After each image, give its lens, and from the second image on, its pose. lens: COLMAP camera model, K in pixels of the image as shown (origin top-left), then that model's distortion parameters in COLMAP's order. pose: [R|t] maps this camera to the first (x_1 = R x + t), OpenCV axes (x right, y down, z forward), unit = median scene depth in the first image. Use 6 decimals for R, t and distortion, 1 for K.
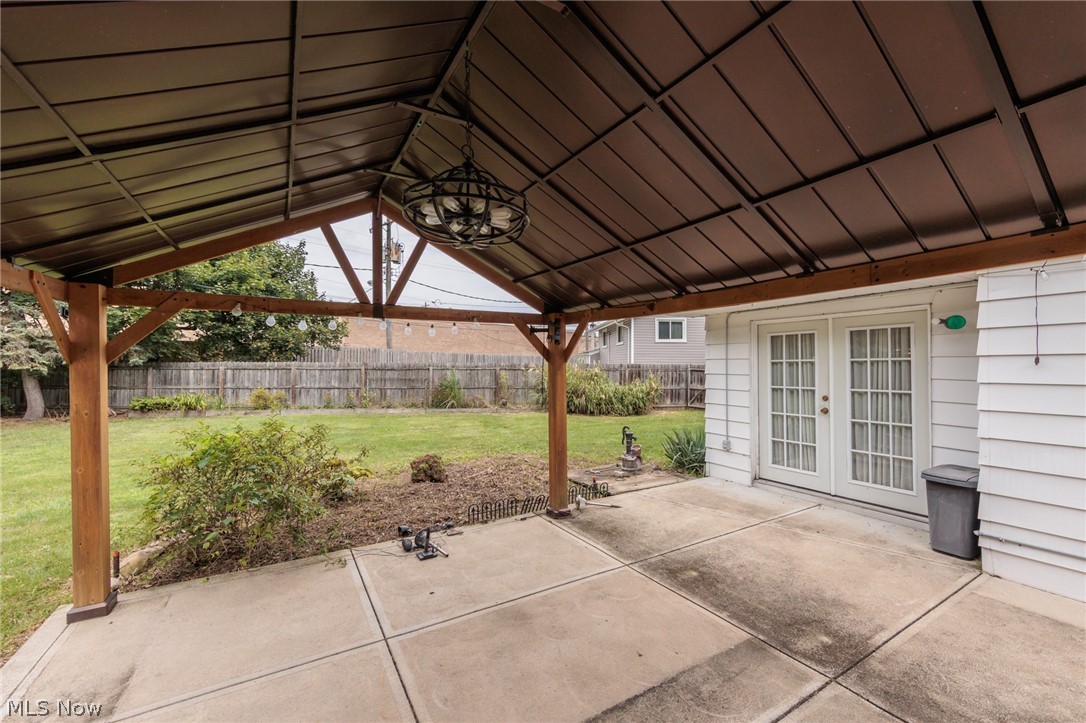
lens RADIAL K [[447.3, 0, 543.0], [0, 447.3, 361.5], [0, 0, 1]] dist [-0.000717, -0.000025]
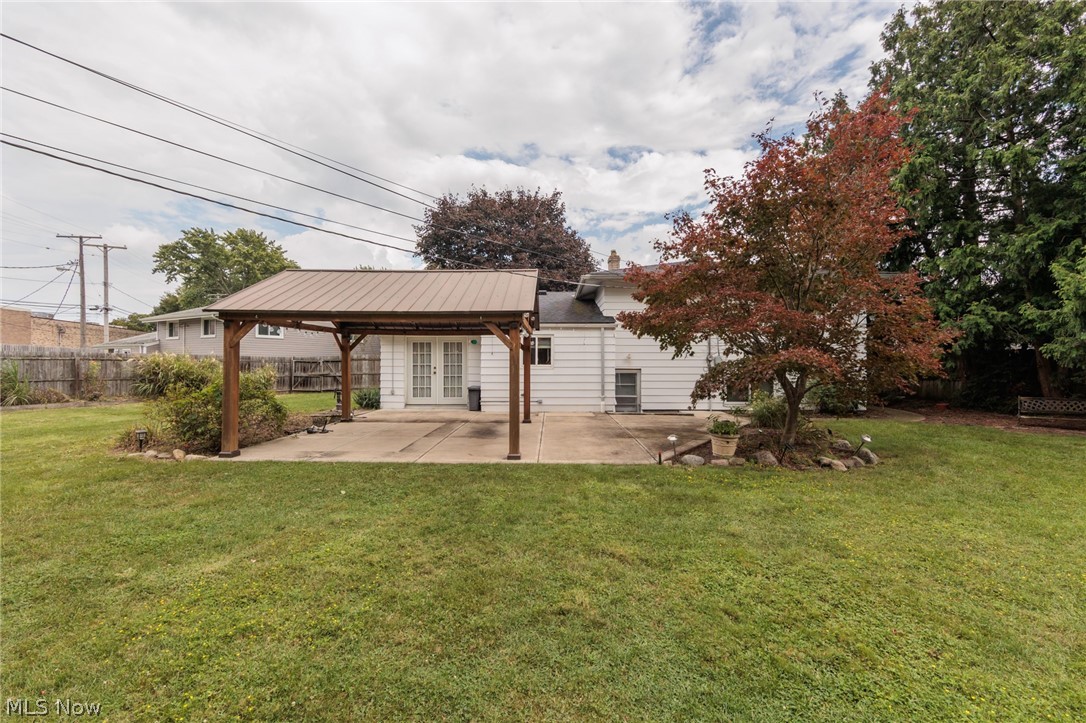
lens RADIAL K [[462.1, 0, 543.0], [0, 462.1, 361.5], [0, 0, 1]] dist [0.039481, -0.000118]
pose [[0.545913, 0.004250, 0.837831, -0.446796], [-0.009964, 0.999949, 0.001420, 0.012206], [-0.837783, -0.009124, 0.545927, -0.347050]]
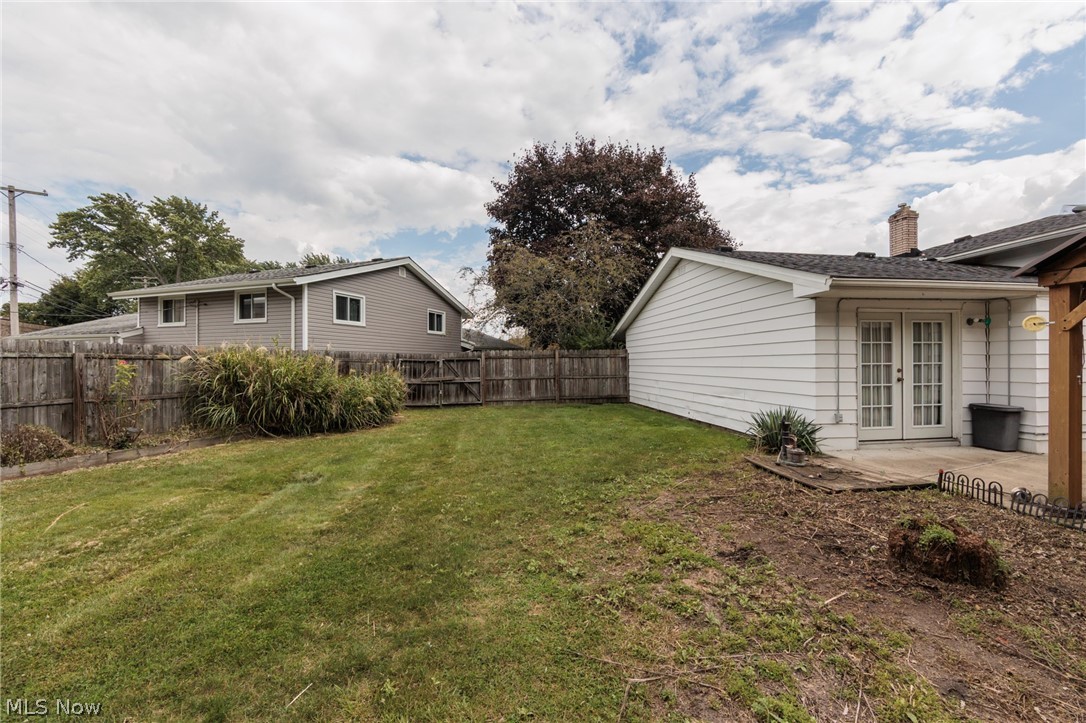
lens RADIAL K [[435.1, 0, 548.1], [0, 435.1, 365.3], [0, 0, 1]] dist [-0.002027, -0.000071]
pose [[0.359541, -0.006523, 0.933107, -0.353970], [-0.005794, 0.999941, 0.009223, 0.021033], [-0.933111, -0.008723, 0.359482, 0.534788]]
